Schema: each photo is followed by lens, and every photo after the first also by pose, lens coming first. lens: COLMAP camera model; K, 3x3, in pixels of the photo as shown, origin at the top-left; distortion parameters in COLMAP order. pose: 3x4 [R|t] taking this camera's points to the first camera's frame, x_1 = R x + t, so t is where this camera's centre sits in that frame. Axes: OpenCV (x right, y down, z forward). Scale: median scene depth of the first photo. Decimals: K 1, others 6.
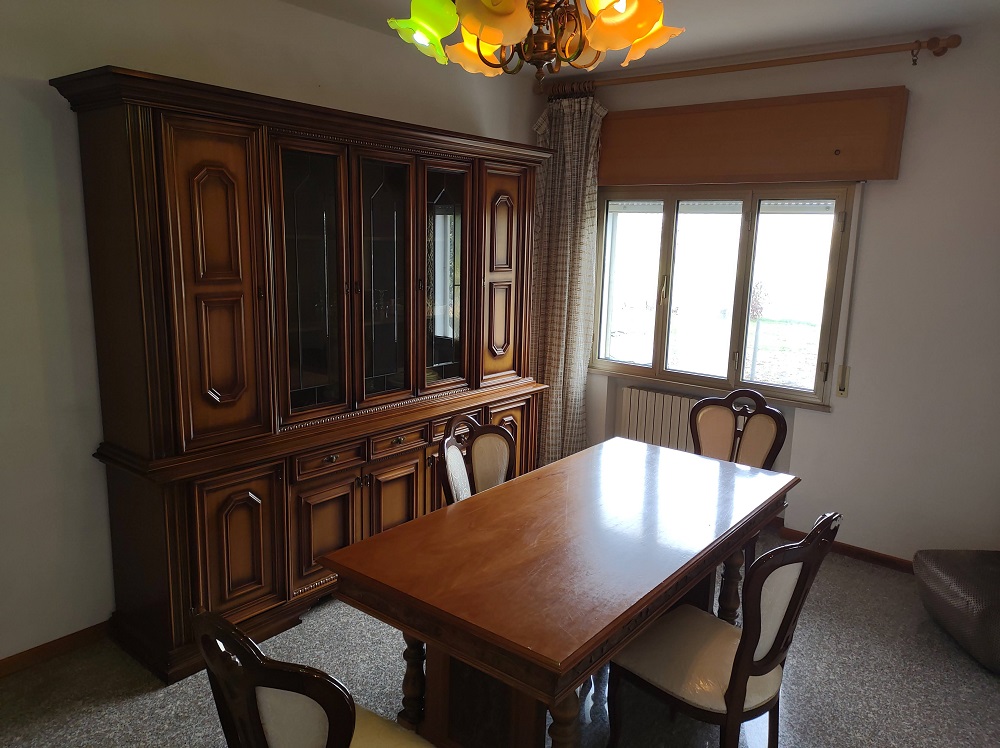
lens RADIAL K [[737.4, 0, 499.7], [0, 737.4, 374.8], [0, 0, 1]] dist [0.033789, -0.013008]
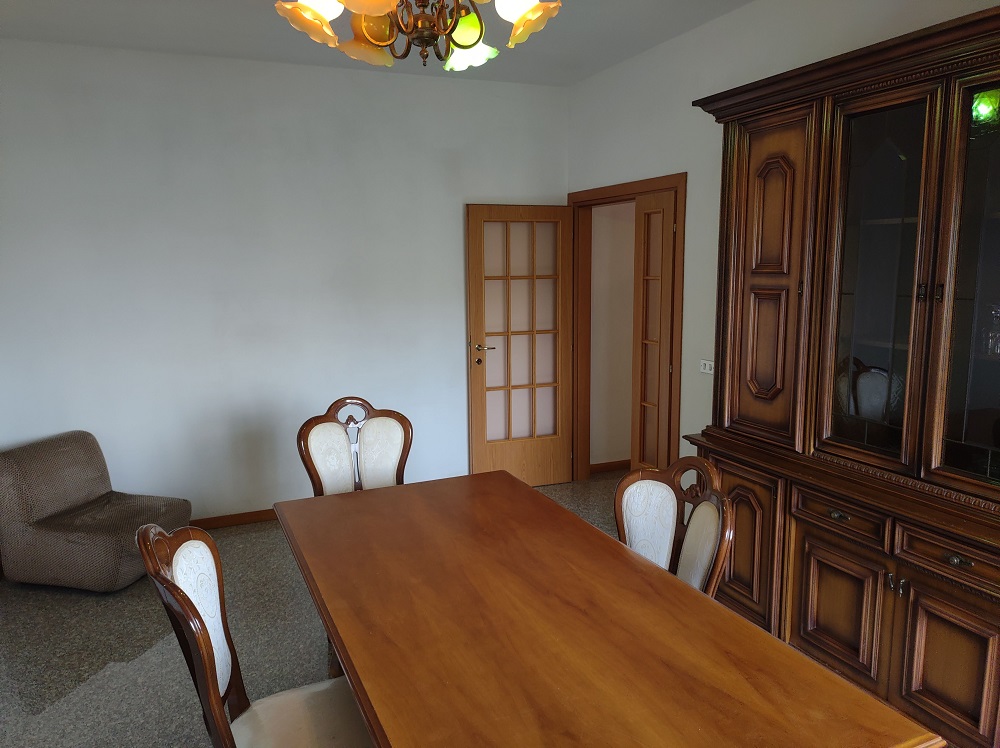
lens RADIAL K [[737.4, 0, 499.9], [0, 737.4, 376.0], [0, 0, 1]] dist [0.033789, -0.013008]
pose [[-0.470977, 0.109525, -0.875320, 0.665135], [-0.171146, 0.962064, 0.212466, -0.142142], [0.865384, 0.249874, -0.434365, 1.138897]]
